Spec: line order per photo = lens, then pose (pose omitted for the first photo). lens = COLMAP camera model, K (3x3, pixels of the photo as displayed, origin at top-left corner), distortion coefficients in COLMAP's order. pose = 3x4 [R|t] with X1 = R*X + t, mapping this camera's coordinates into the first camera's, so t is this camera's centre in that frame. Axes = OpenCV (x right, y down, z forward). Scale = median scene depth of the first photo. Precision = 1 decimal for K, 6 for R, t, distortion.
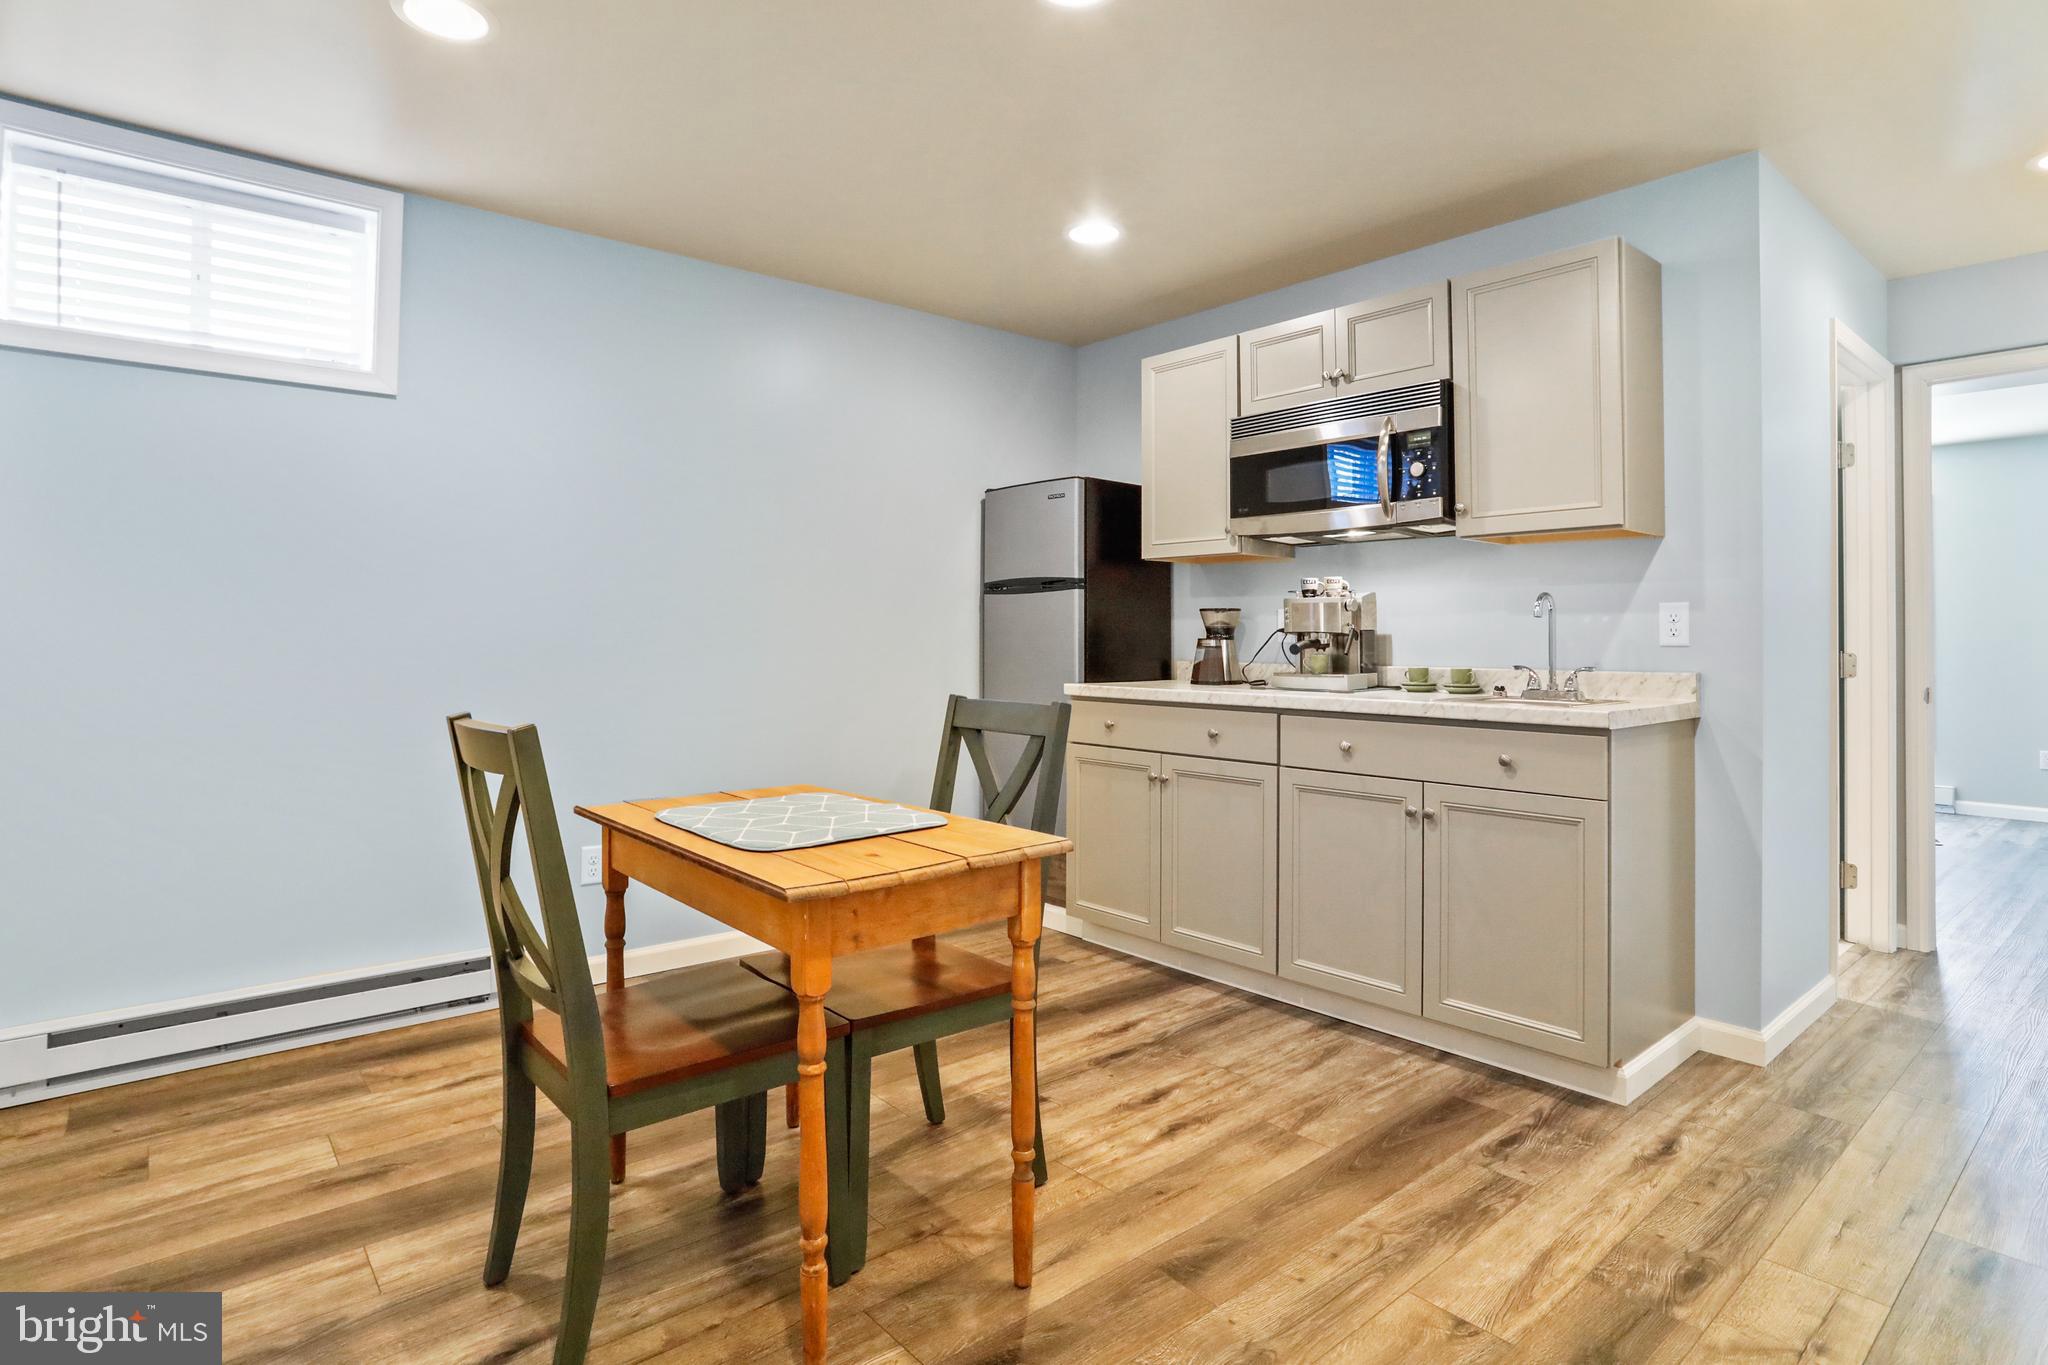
lens RADIAL K [[1054.1, 0, 993.3], [0, 1054.1, 631.7], [0, 0, 1]] dist [-0.003400, -0.000407]
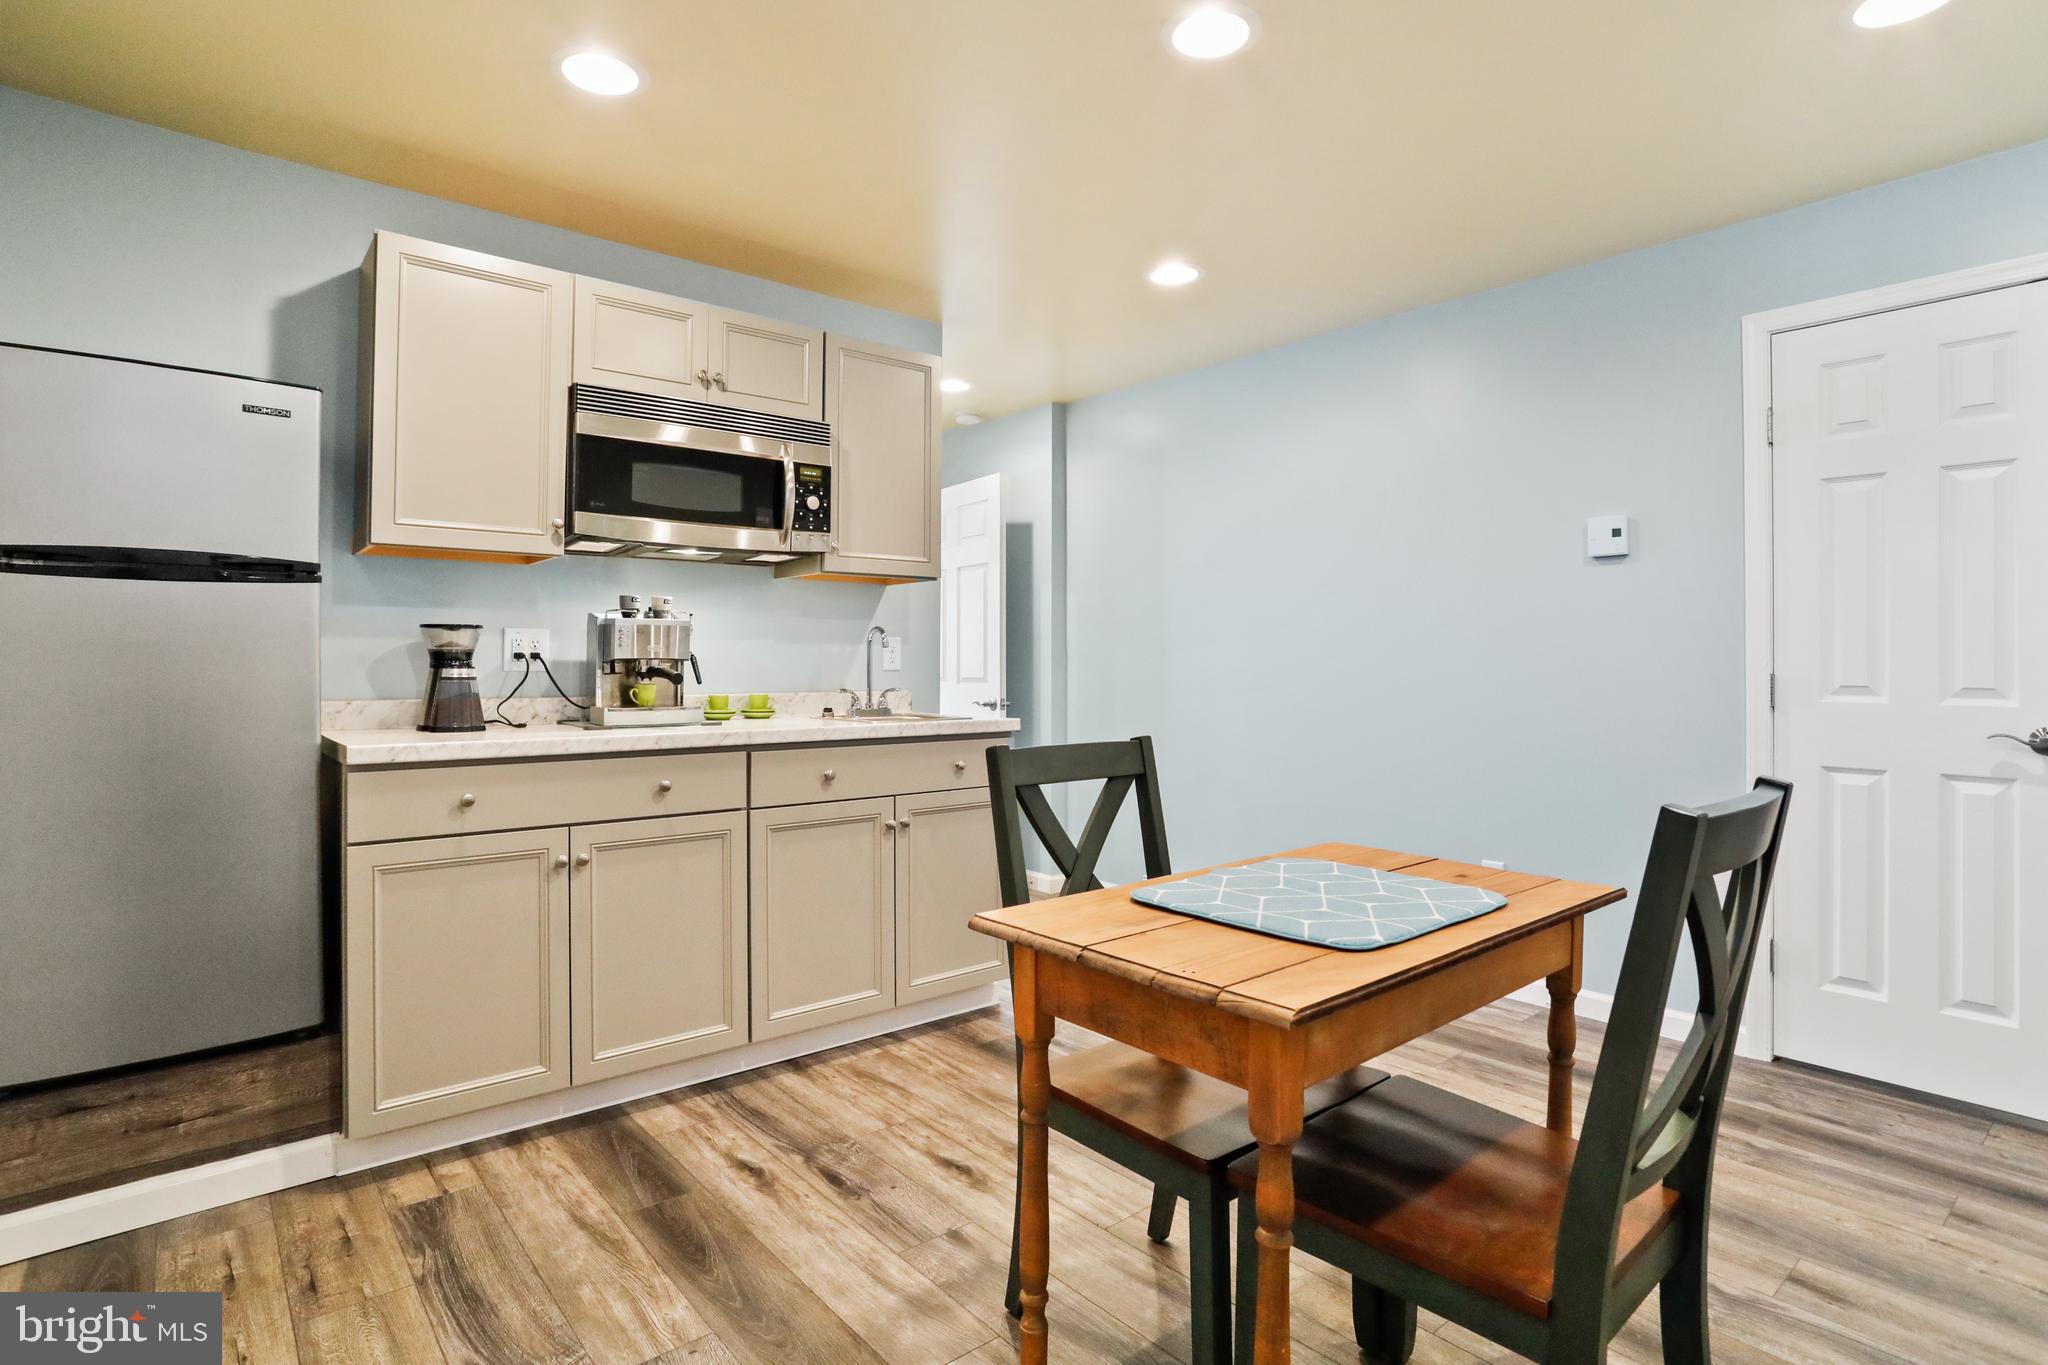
lens RADIAL K [[1054.1, 0, 1022.2], [0, 1054.1, 669.0], [0, 0, 1]] dist [-0.003400, -0.000407]
pose [[0.011616, -0.009414, 0.999888, -0.641828], [-0.007334, 0.999928, 0.009500, -0.001906], [-0.999906, -0.007444, 0.011546, 0.787082]]
